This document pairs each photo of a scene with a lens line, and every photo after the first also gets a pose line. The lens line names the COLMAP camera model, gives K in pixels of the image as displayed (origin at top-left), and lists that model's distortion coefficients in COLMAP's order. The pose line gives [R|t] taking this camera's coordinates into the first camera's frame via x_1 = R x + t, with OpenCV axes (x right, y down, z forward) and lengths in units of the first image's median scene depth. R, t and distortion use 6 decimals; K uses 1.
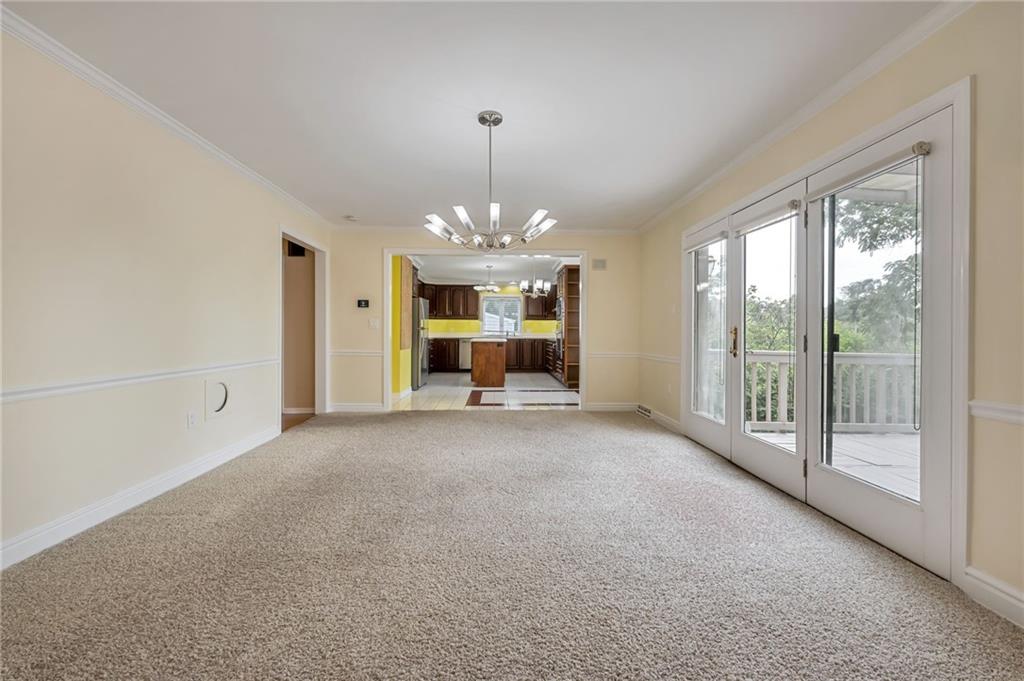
lens RADIAL K [[420.6, 0, 509.1], [0, 420.6, 340.3], [0, 0, 1]] dist [0.001458, 0.000131]
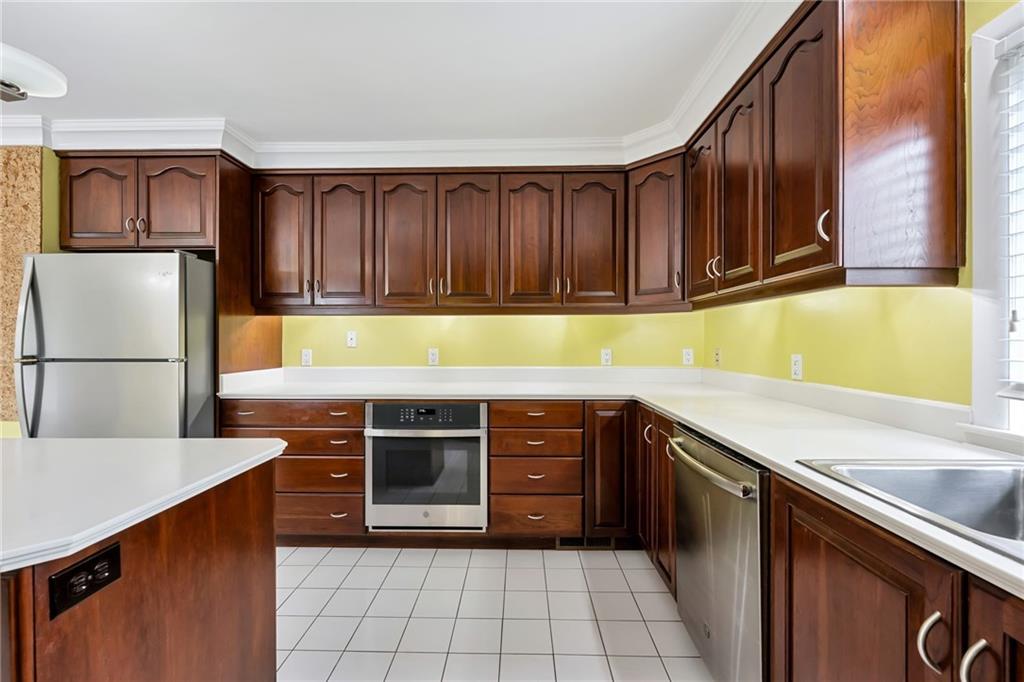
lens RADIAL K [[420.6, 0, 509.1], [0, 420.6, 340.8], [0, 0, 1]] dist [0.001458, 0.000131]
pose [[-0.049435, -0.005221, -0.998764, 0.085446], [-0.019925, 0.999792, -0.004240, -0.064979], [0.998579, 0.019691, -0.049529, 1.898496]]
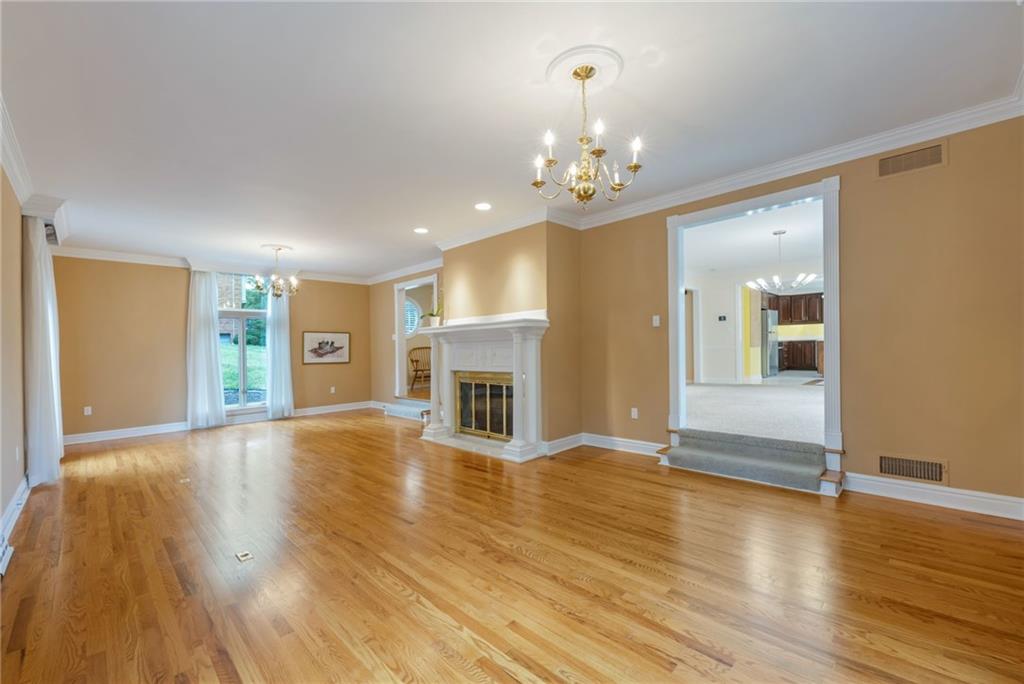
lens RADIAL K [[420.6, 0, 509.1], [0, 420.6, 341.8], [0, 0, 1]] dist [0.001458, 0.000131]
pose [[0.688359, -0.031104, -0.724703, 0.260957], [0.012948, 0.999448, -0.030597, 0.042368], [0.725254, 0.011678, 0.688382, -0.714240]]
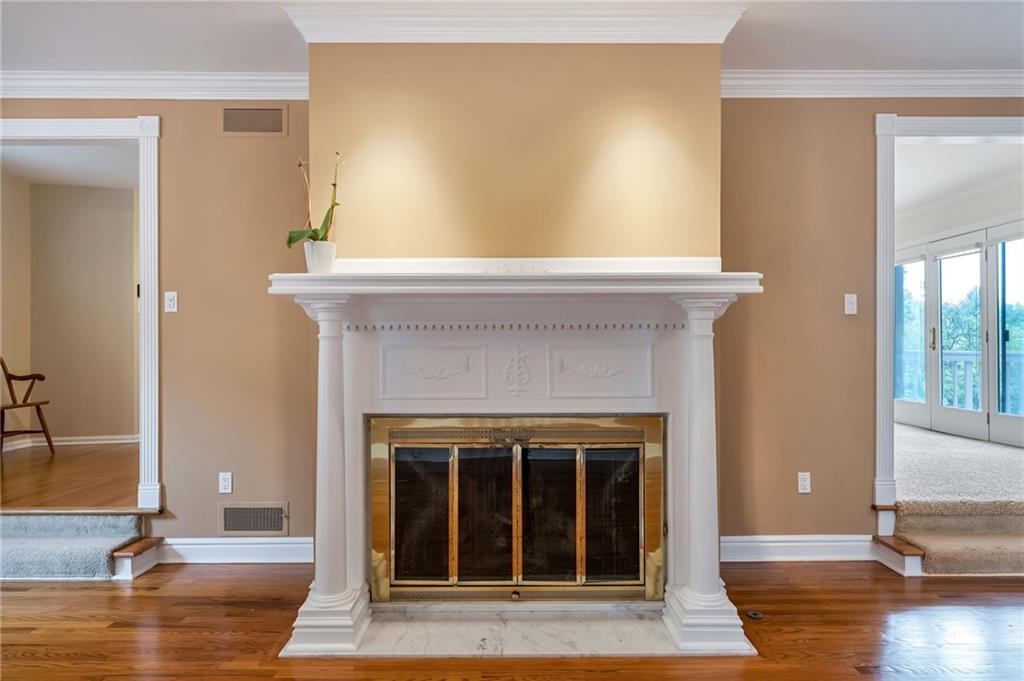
lens RADIAL K [[643.0, 0, 512.4], [0, 643.0, 349.5], [0, 0, 1]] dist [0.006284, 0.002197]
pose [[0.999630, -0.004810, -0.026767, -0.429112], [0.004407, 0.999876, -0.015096, 0.036414], [0.026837, 0.014972, 0.999528, -0.622945]]
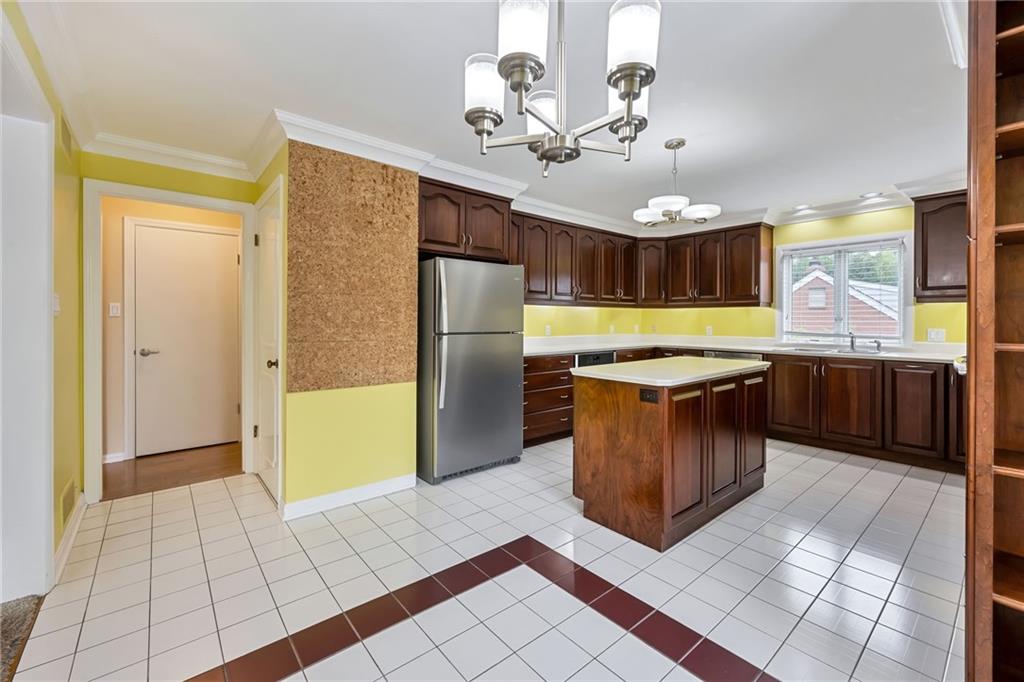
lens RADIAL K [[424.6, 0, 514.4], [0, 424.6, 322.2], [0, 0, 1]] dist [-0.000665, 0.000008]
pose [[0.626109, -0.000475, -0.779736, 0.209759], [-0.015995, 0.999782, -0.013452, -0.048338], [0.779572, 0.020895, 0.625964, 1.135741]]
